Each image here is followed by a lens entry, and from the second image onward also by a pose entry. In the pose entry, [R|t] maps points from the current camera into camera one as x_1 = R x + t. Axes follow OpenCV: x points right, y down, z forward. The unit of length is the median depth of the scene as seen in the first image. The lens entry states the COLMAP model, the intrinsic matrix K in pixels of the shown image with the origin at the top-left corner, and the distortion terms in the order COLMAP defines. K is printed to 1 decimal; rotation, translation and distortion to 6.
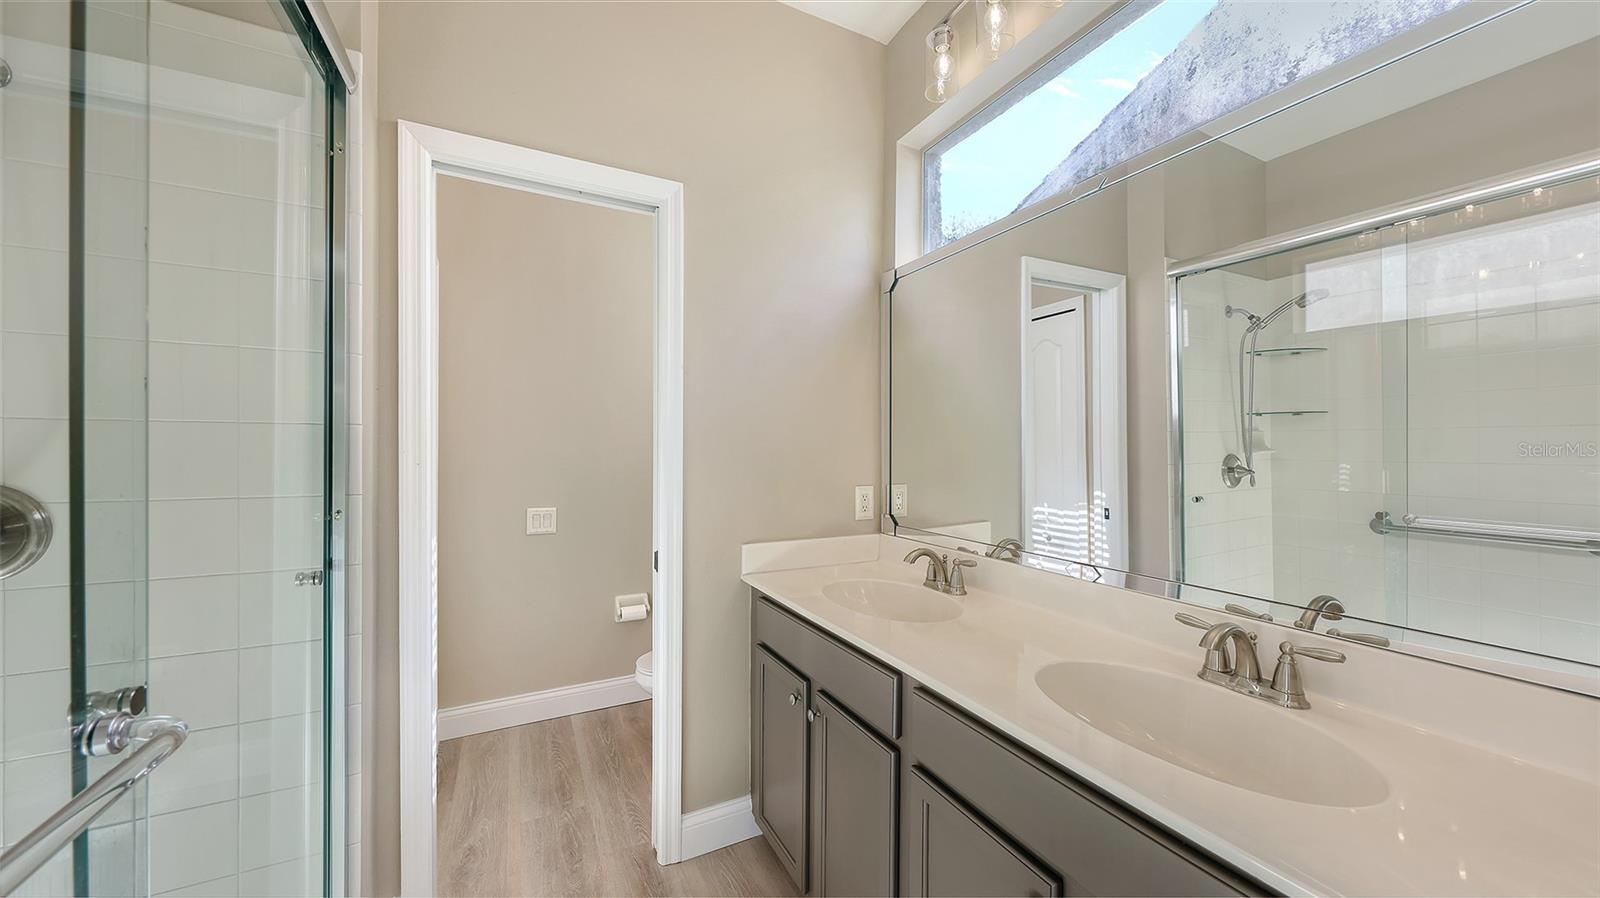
lens RADIAL K [[551.8, 0, 792.2], [0, 551.8, 448.7], [0, 0, 1]] dist [0.003019, -0.000940]
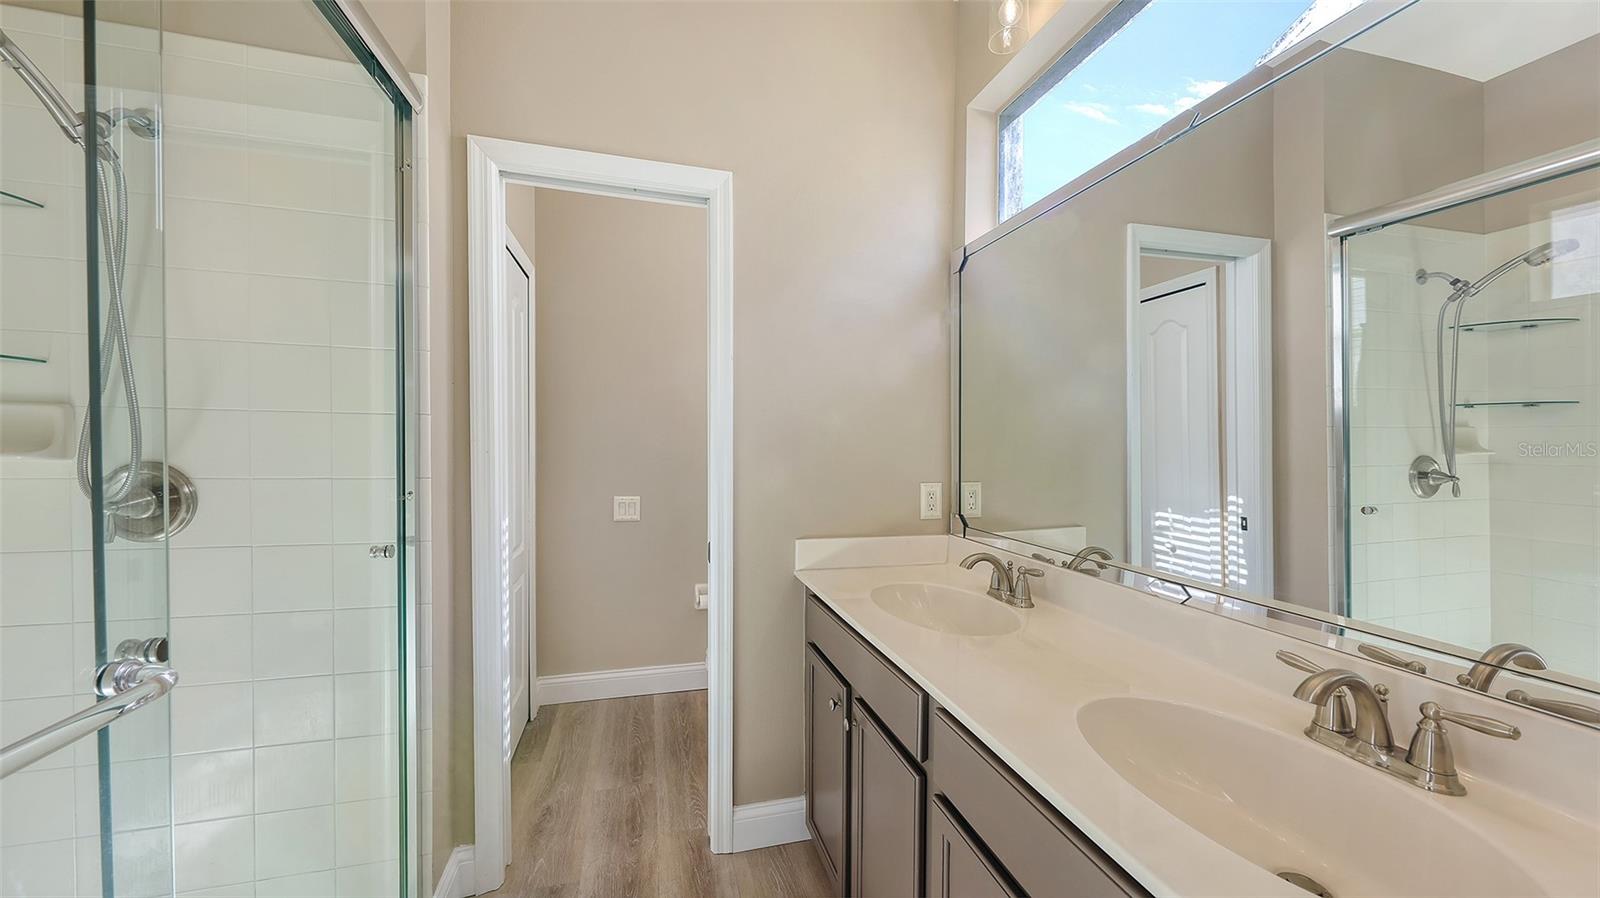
lens RADIAL K [[551.8, 0, 794.8], [0, 551.8, 447.0], [0, 0, 1]] dist [0.003019, -0.000940]
pose [[0.978291, 0.012115, -0.206881, 0.110500], [-0.010832, 0.999914, 0.007336, 0.003161], [0.206952, -0.004936, 0.978339, 0.048296]]
